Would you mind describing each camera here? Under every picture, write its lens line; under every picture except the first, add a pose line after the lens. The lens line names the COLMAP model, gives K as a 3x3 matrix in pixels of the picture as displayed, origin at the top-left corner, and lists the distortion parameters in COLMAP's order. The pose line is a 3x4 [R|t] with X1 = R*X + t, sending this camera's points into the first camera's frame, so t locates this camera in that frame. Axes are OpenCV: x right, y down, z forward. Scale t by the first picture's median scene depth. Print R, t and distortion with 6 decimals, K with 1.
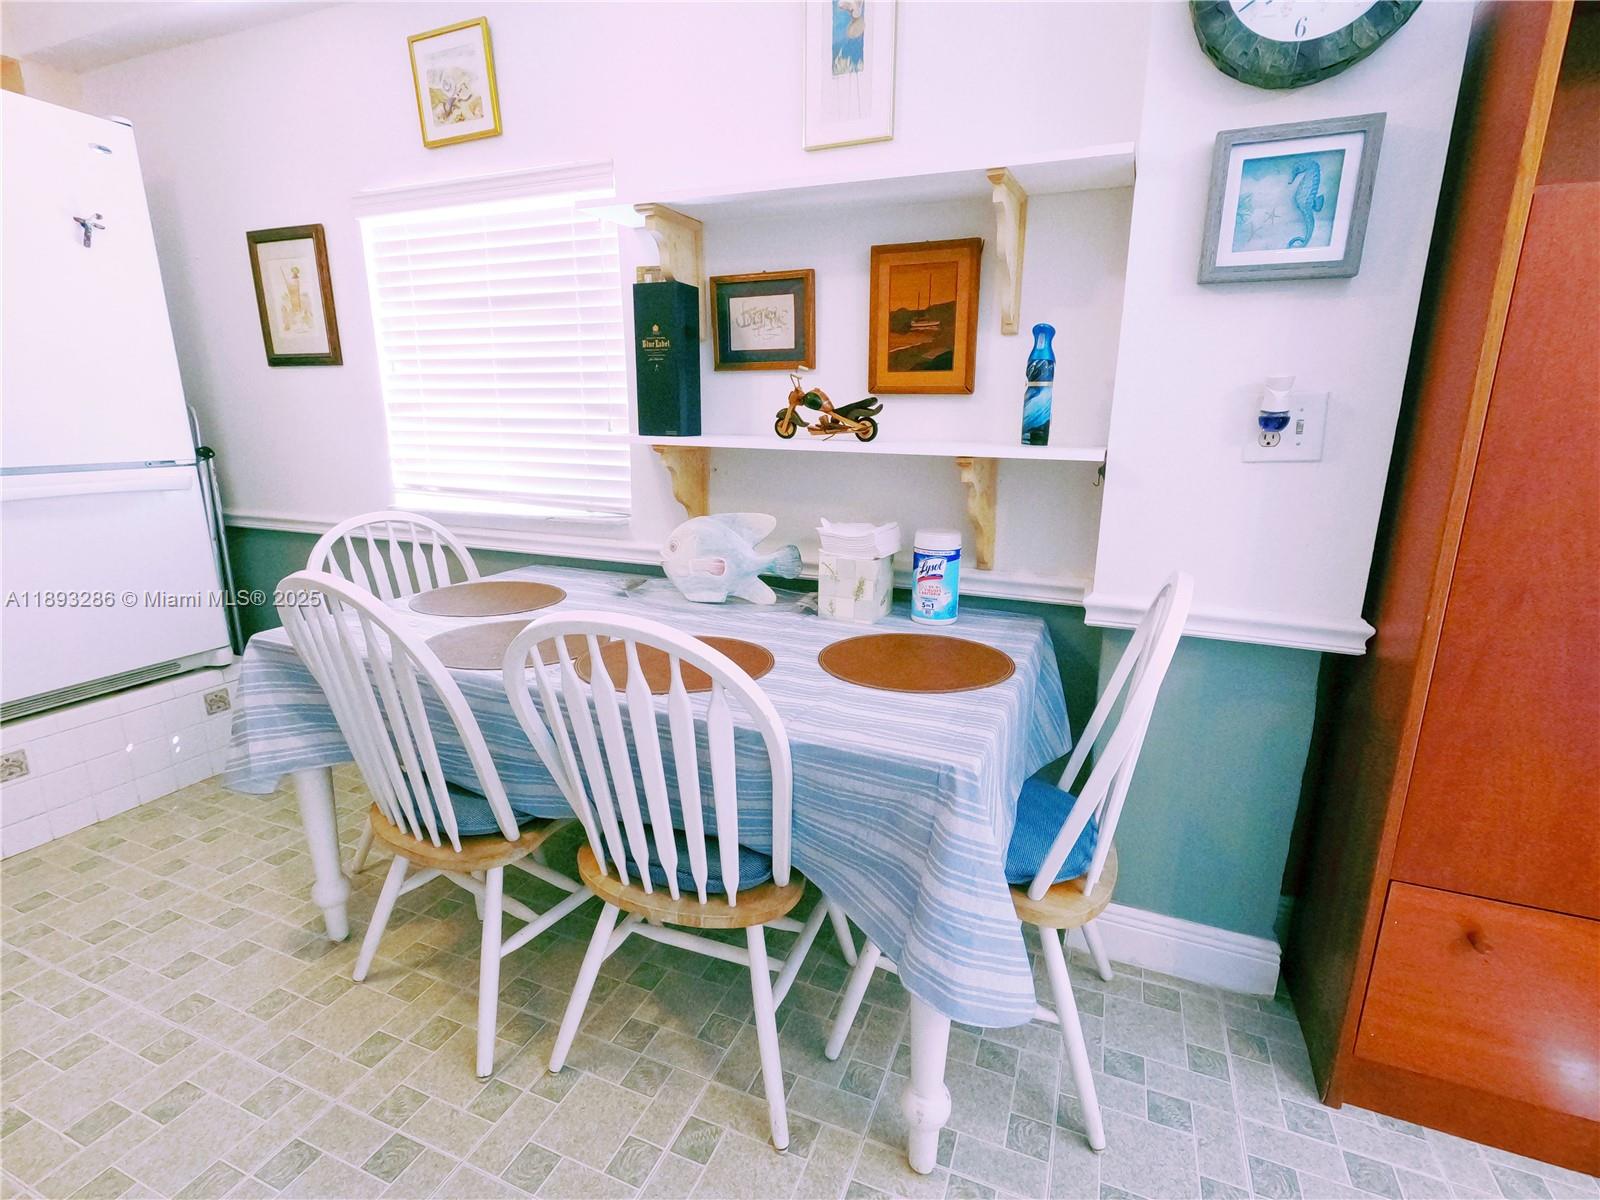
lens RADIAL K [[762.0, 0, 797.4], [0, 762.0, 601.1], [0, 0, 1]] dist [0.000330, 0.000585]
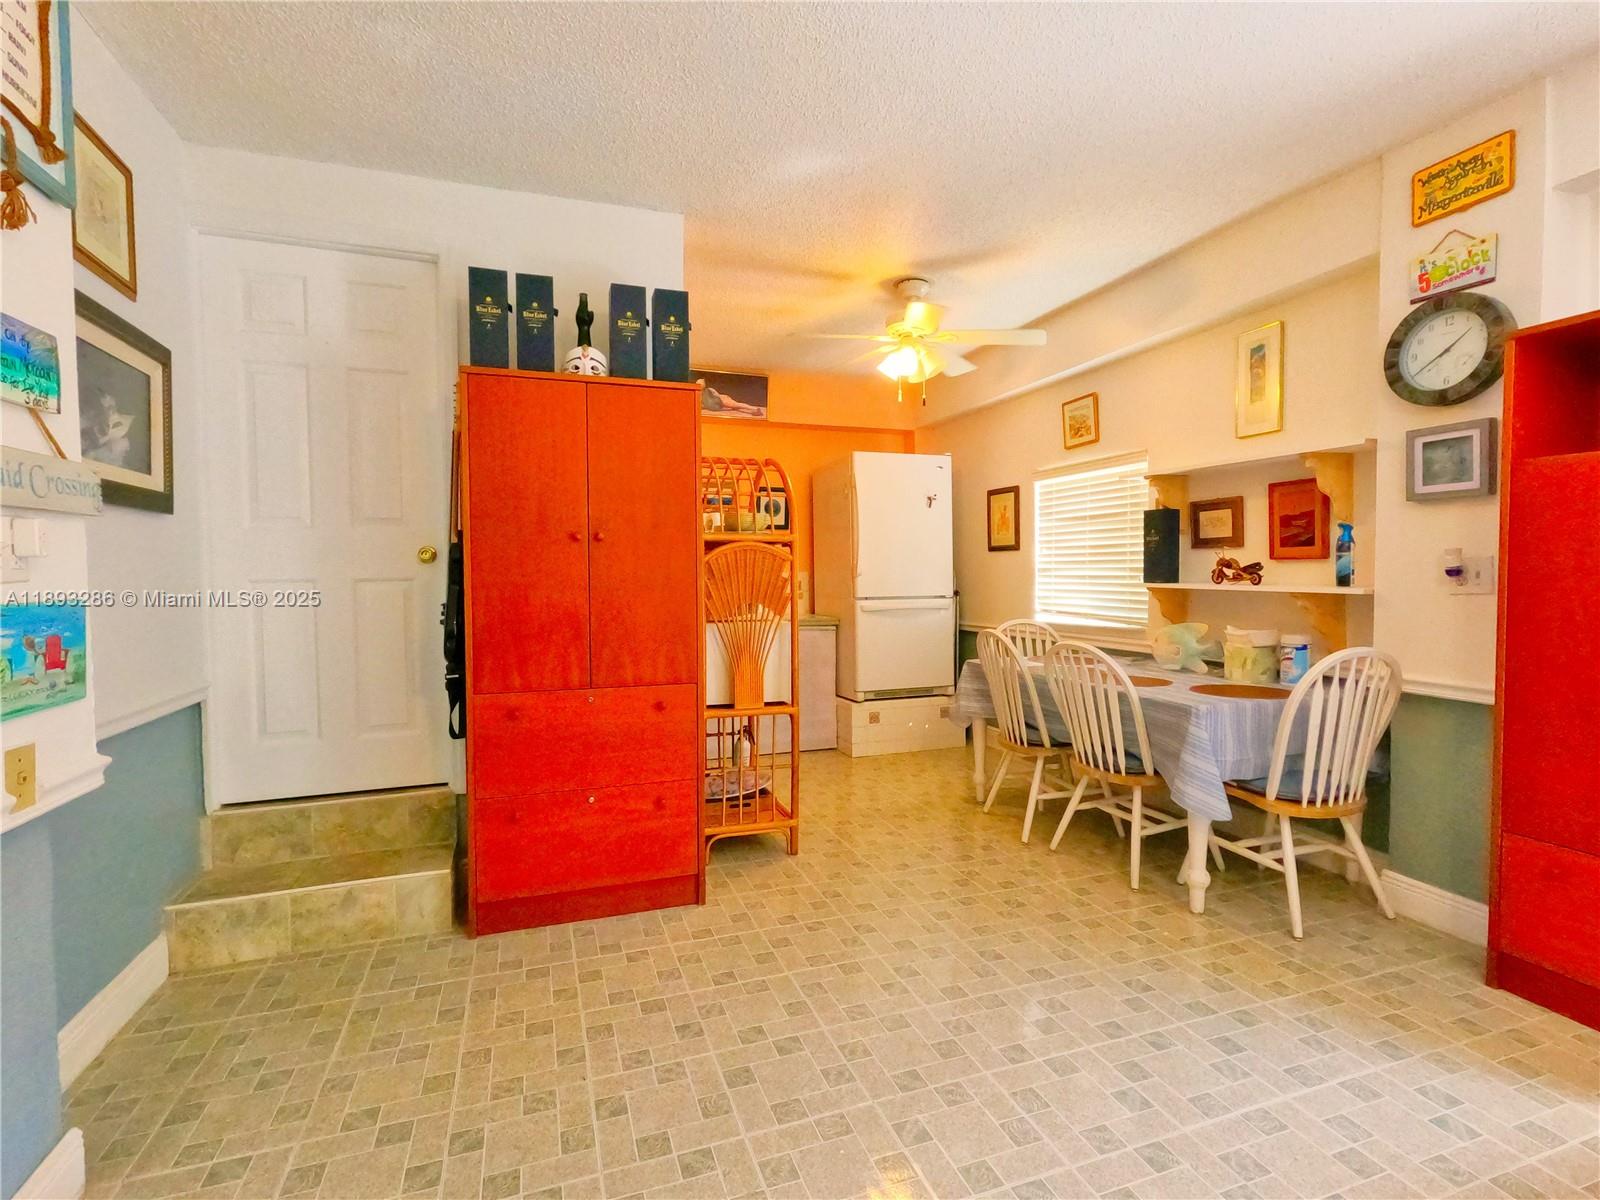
lens RADIAL K [[762.0, 0, 797.4], [0, 762.0, 601.1], [0, 0, 1]] dist [0.000330, 0.000585]
pose [[0.668042, 0.013730, -0.743997, 0.659255], [-0.162790, 0.978307, -0.128117, 0.225221], [0.726099, 0.206703, 0.655786, -0.925956]]
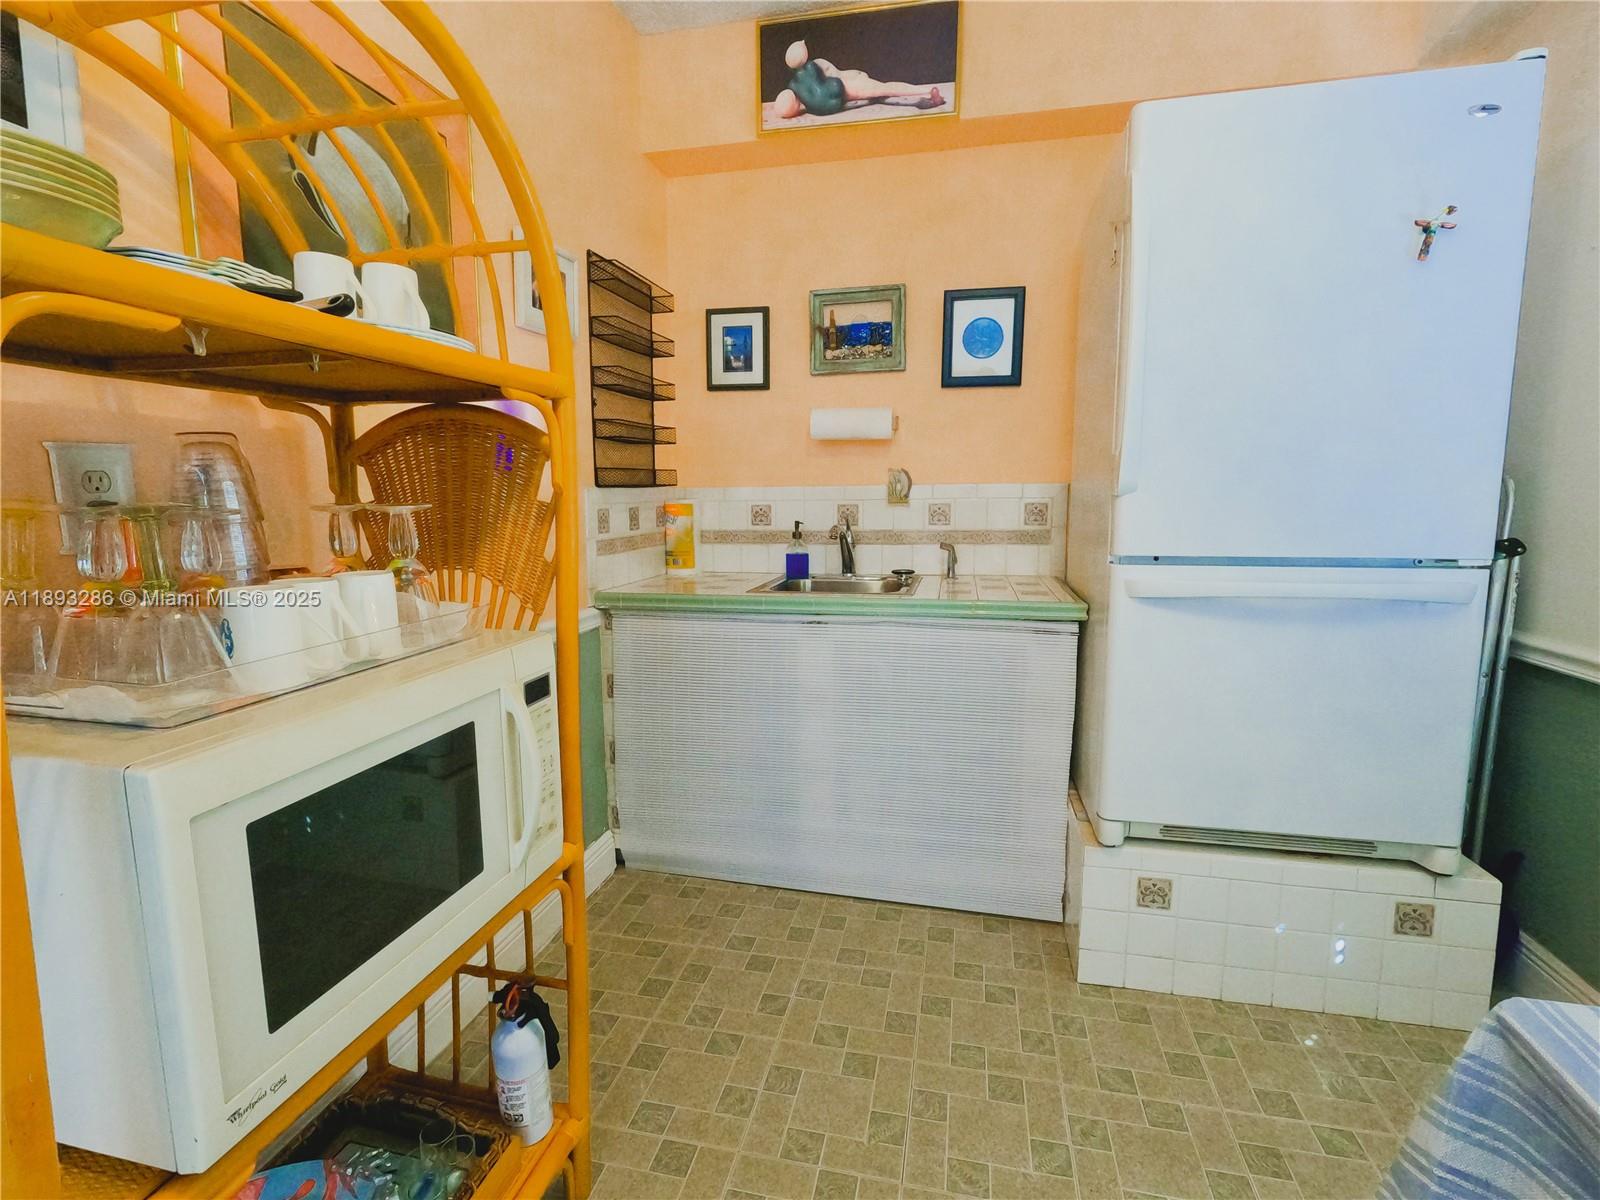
lens RADIAL K [[762.0, 0, 797.4], [0, 762.0, 601.1], [0, 0, 1]] dist [0.000330, 0.000585]
pose [[0.171115, 0.127730, -0.976936, -0.331768], [-0.226720, 0.970056, 0.087119, -0.095779], [0.958810, 0.206584, 0.194950, 0.414121]]
